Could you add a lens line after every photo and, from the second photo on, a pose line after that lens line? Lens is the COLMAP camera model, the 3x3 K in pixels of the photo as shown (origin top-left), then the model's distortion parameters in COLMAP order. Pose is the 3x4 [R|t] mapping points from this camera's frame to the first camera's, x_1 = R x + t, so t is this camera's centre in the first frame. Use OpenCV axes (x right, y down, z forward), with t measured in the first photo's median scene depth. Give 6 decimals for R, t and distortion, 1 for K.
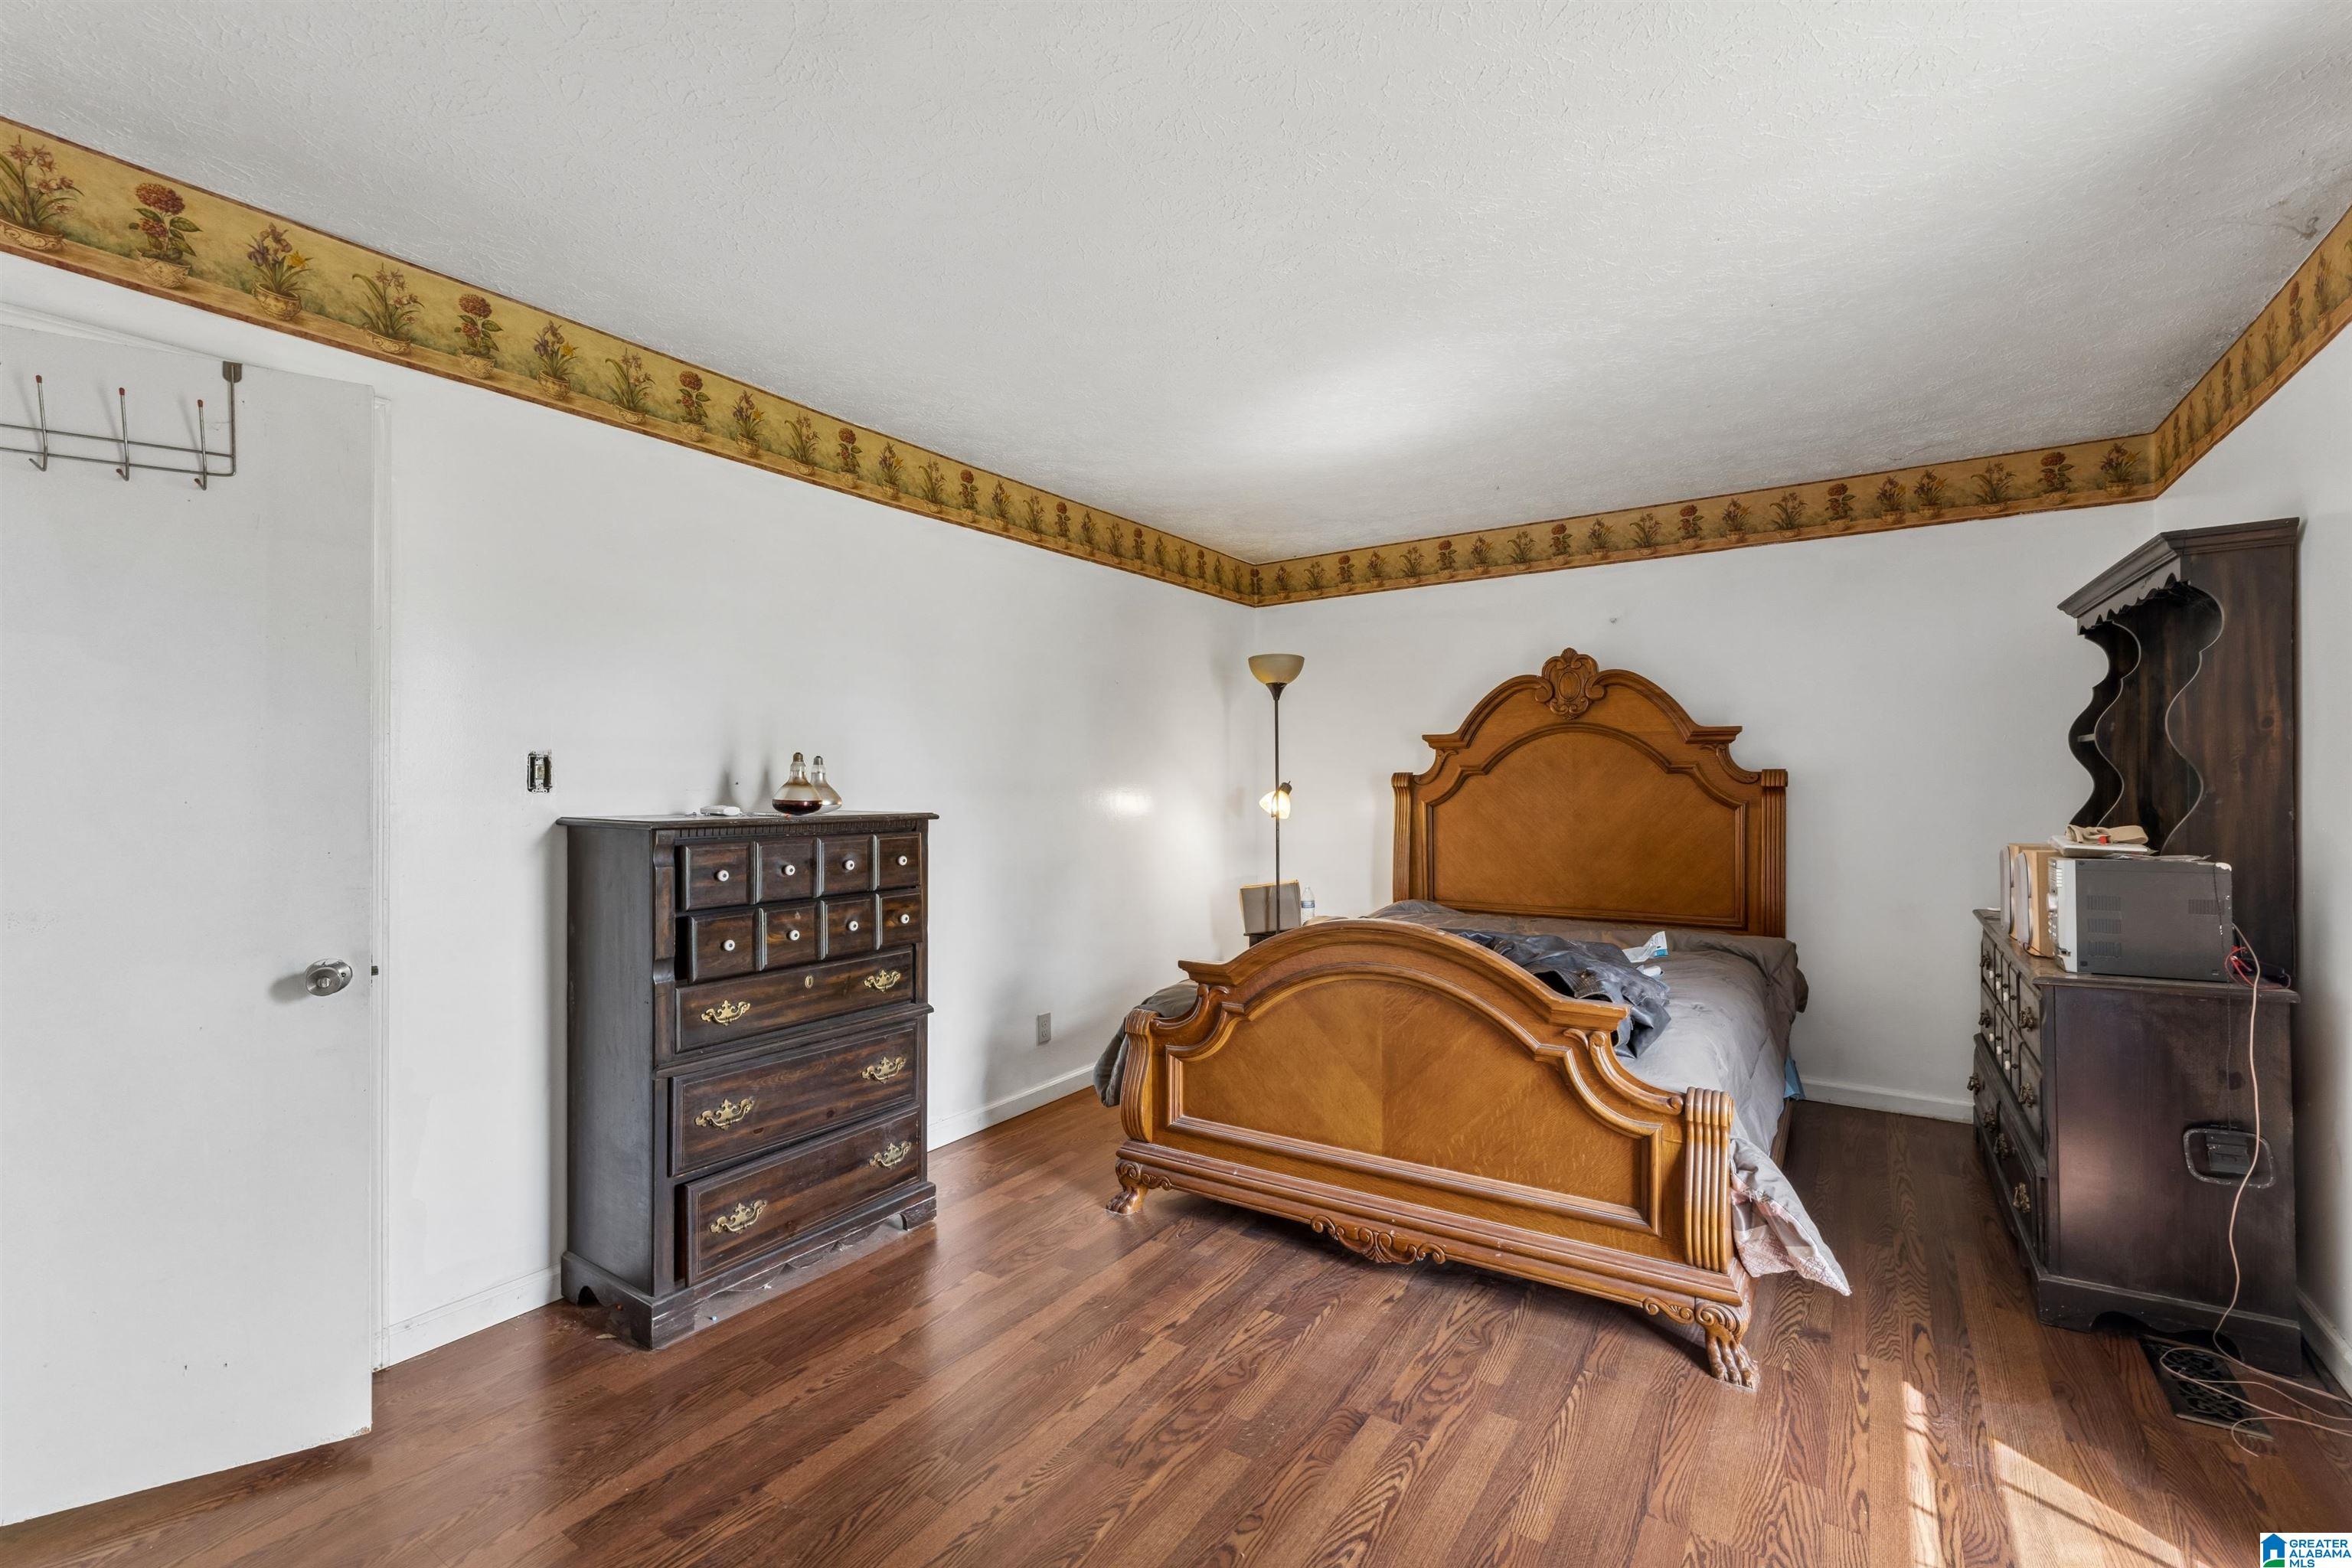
lens RADIAL K [[1012.1, 0, 1176.8], [0, 1012.1, 791.4], [0, 0, 1]] dist [0.001969, -0.000443]
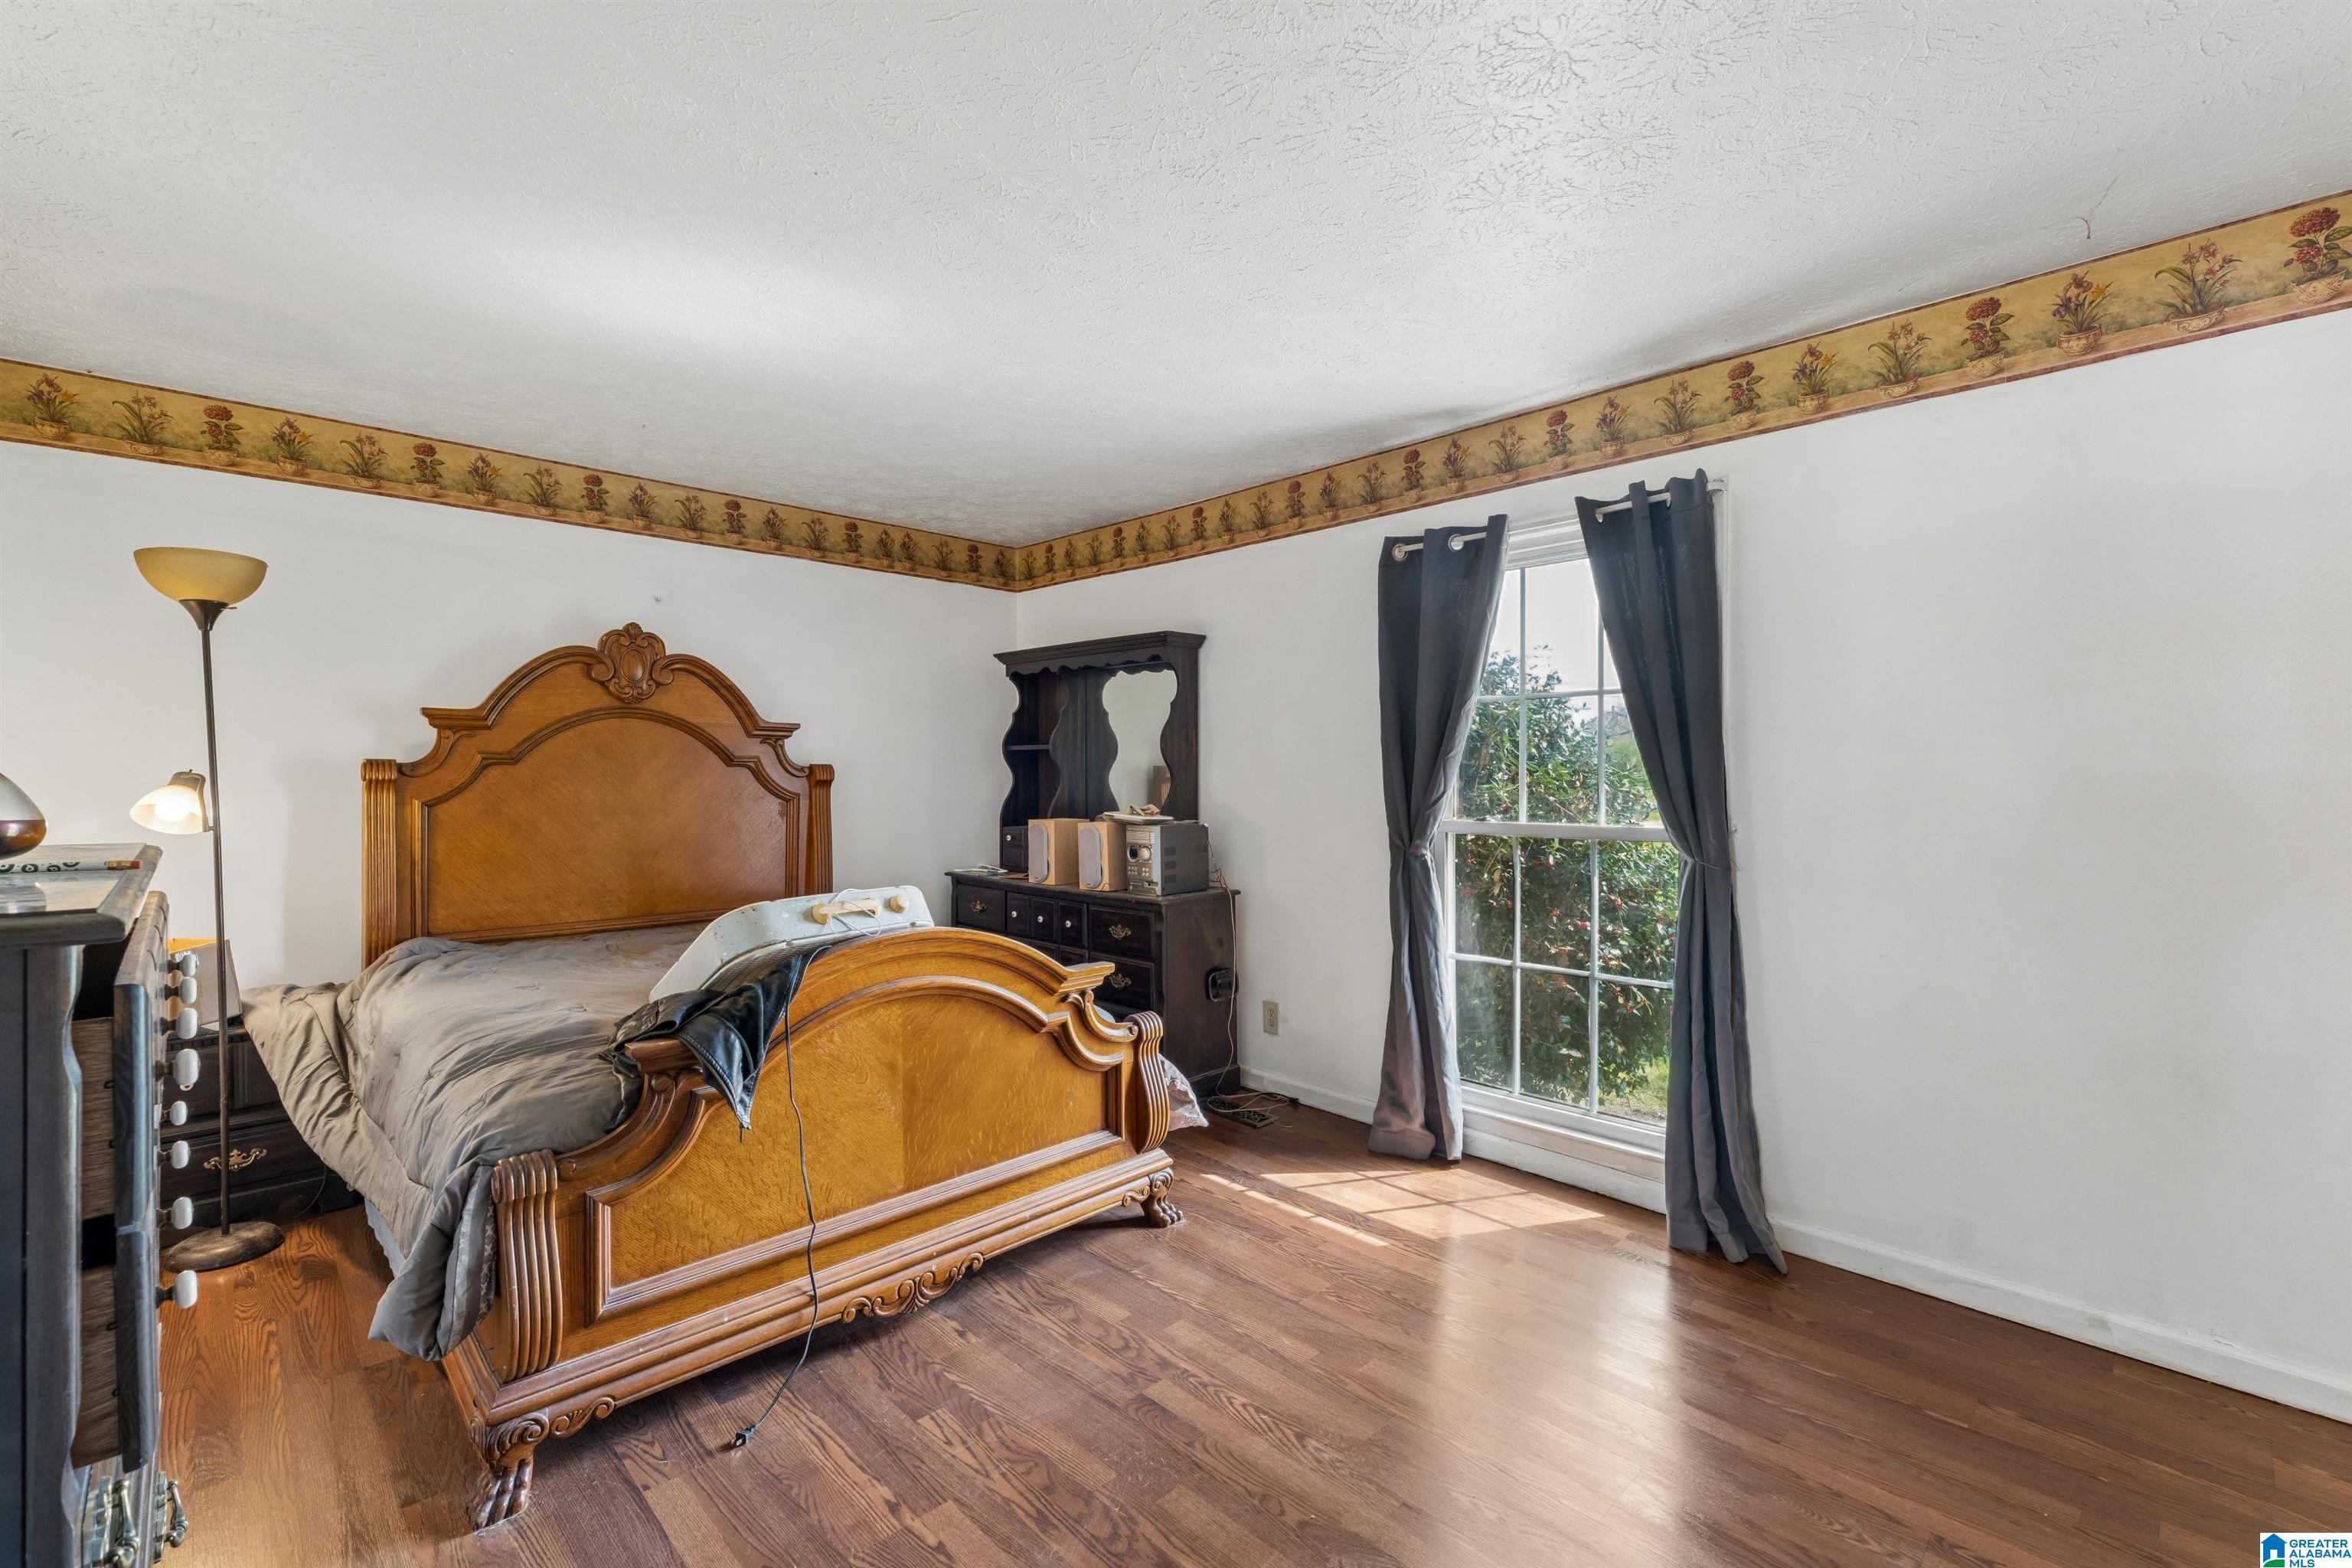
lens RADIAL K [[1012.1, 0, 1180.4], [0, 1012.1, 779.1], [0, 0, 1]] dist [0.001969, -0.000443]
pose [[0.208930, 0.001293, 0.977930, -0.493039], [0.002481, 0.999995, -0.001852, -0.003055], [-0.977927, 0.002813, 0.208926, 0.455609]]
